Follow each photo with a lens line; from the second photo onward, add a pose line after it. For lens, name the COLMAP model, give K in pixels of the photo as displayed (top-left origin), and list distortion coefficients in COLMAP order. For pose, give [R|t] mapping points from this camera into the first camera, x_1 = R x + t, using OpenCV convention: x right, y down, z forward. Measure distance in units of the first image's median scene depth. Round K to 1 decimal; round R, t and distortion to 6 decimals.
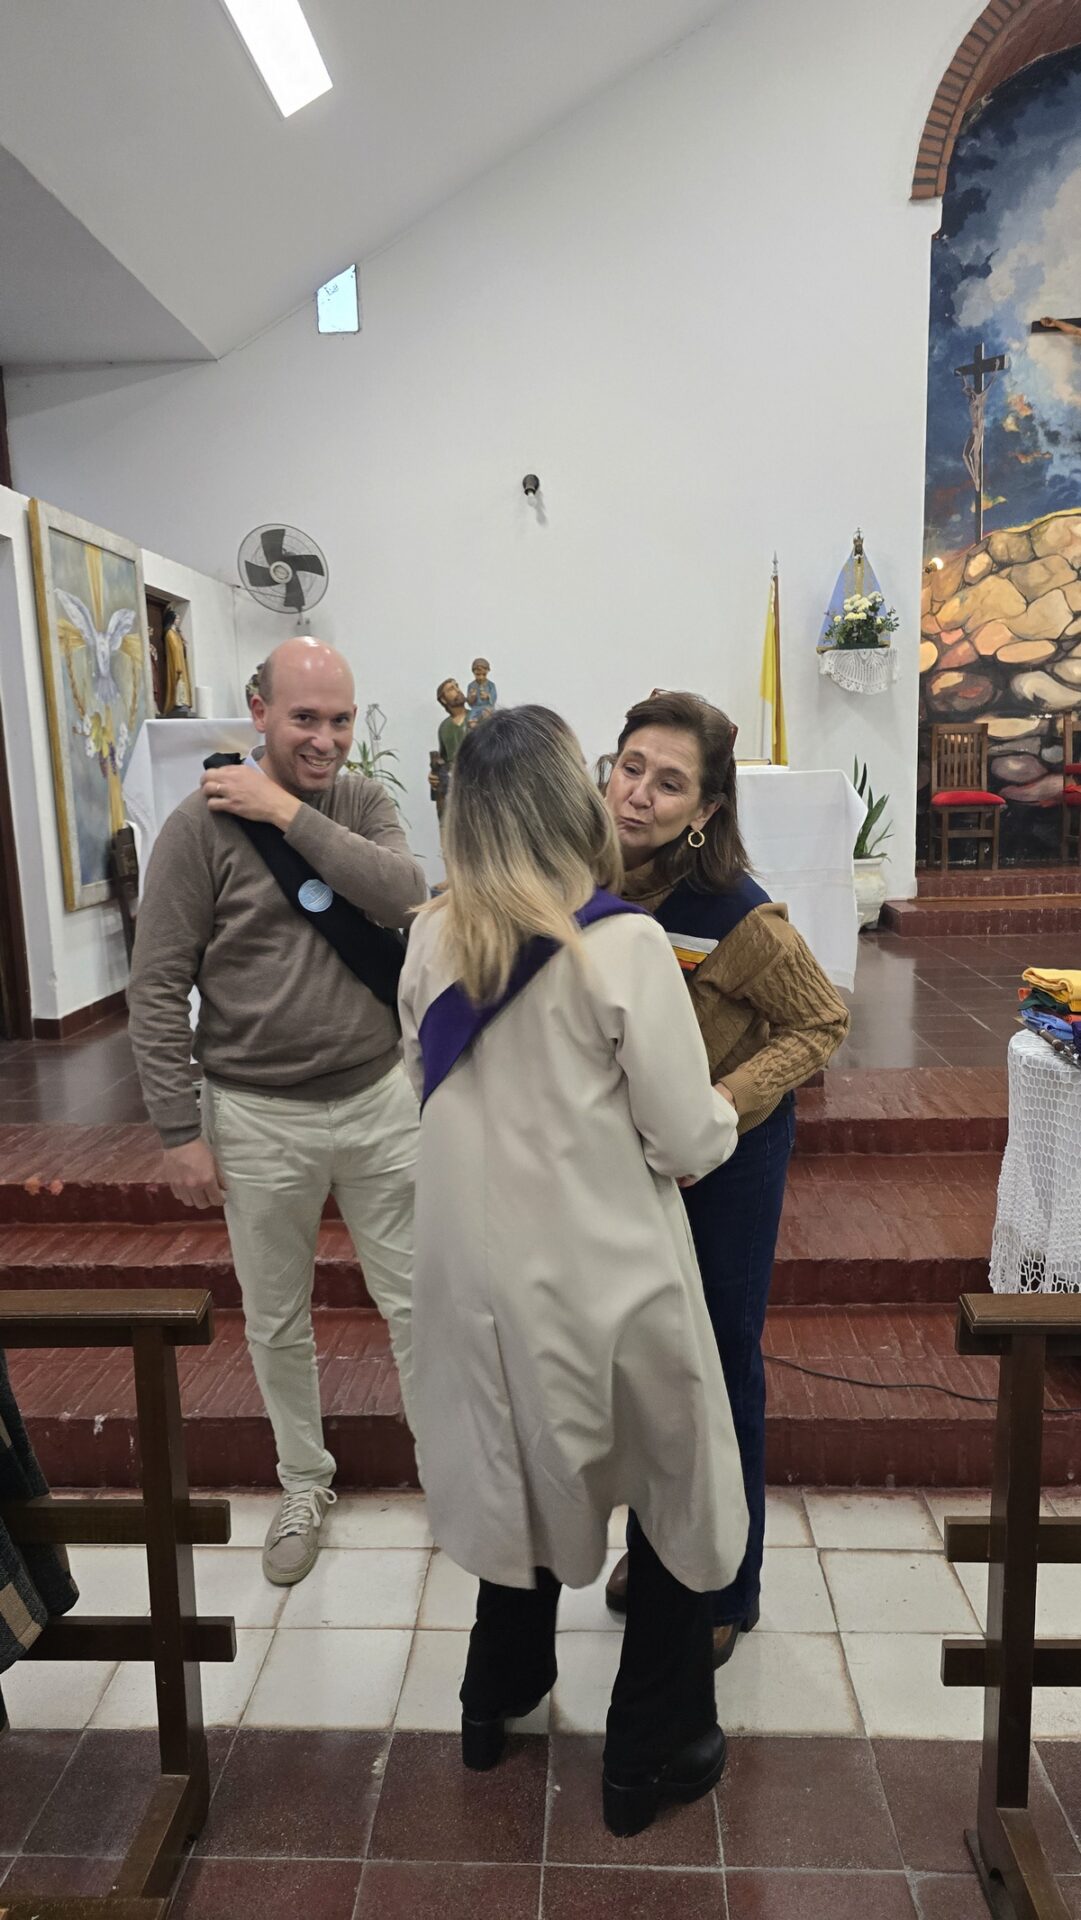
lens RADIAL K [[1299.5, 0, 537.2], [0, 1299.5, 980.2], [0, 0, 1]] dist [0.067117, -0.068767]
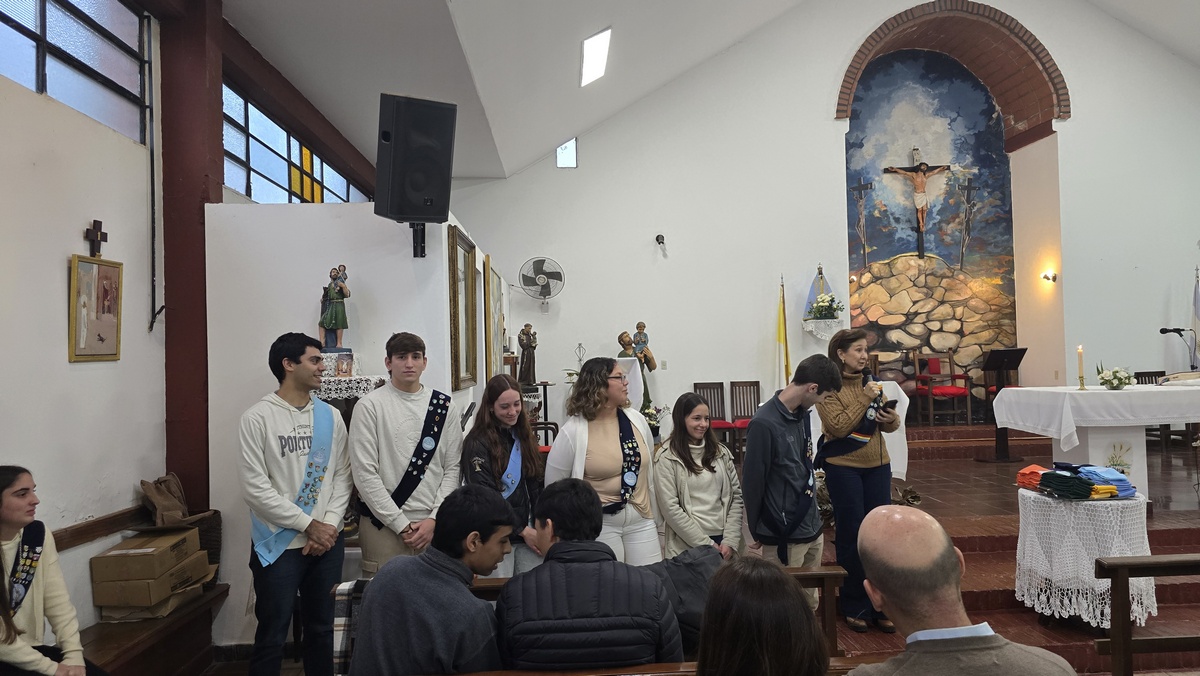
lens RADIAL K [[812.2, 0, 598.7], [0, 812.2, 342.8], [0, 0, 1]] dist [0.067117, -0.068767]
pose [[0.994439, 0.004459, 0.105221, -0.216019], [0.016064, 0.980990, -0.193391, 0.020718], [-0.104083, 0.194006, 0.975463, -0.177733]]
